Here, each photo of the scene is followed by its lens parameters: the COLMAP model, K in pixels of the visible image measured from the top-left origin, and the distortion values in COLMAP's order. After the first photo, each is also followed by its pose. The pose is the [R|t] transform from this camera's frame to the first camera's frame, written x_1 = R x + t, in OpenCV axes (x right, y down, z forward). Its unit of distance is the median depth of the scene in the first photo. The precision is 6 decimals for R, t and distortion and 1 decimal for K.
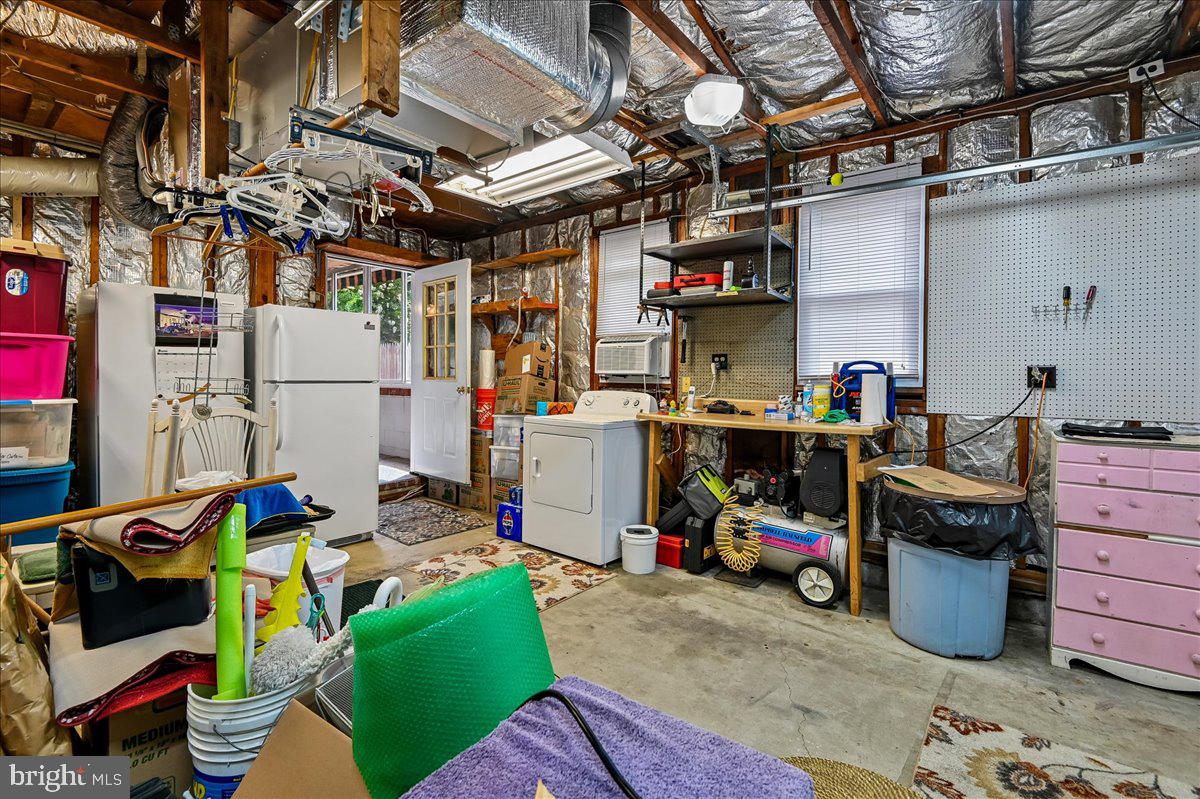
lens RADIAL K [[565.5, 0, 606.8], [0, 565.5, 361.5], [0, 0, 1]] dist [0.003692, -0.014090]
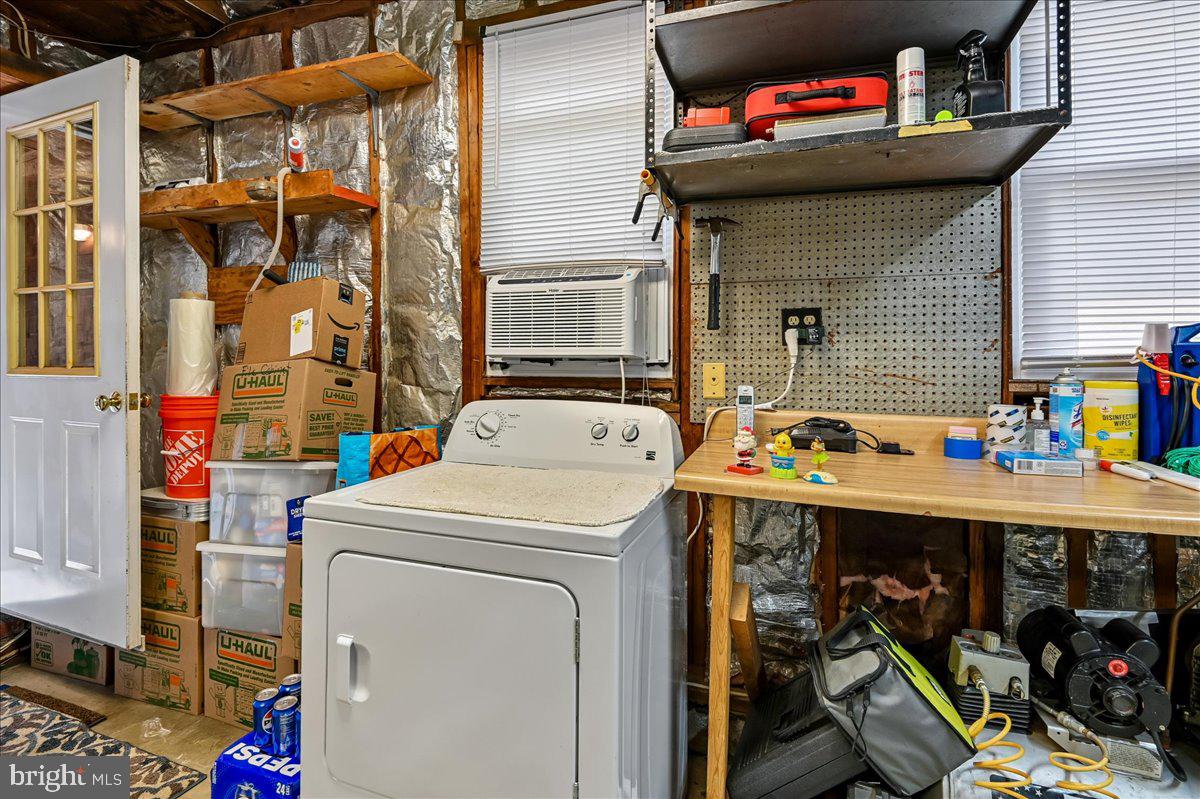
lens RADIAL K [[622.6, 0, 598.8], [0, 622.6, 352.0], [0, 0, 1]] dist [0.033010, -0.021714]
pose [[0.948397, -0.006516, 0.317020, -0.083712], [0.000144, 0.999798, 0.020119, 0.008976], [-0.317086, -0.019036, 0.948206, 0.514016]]
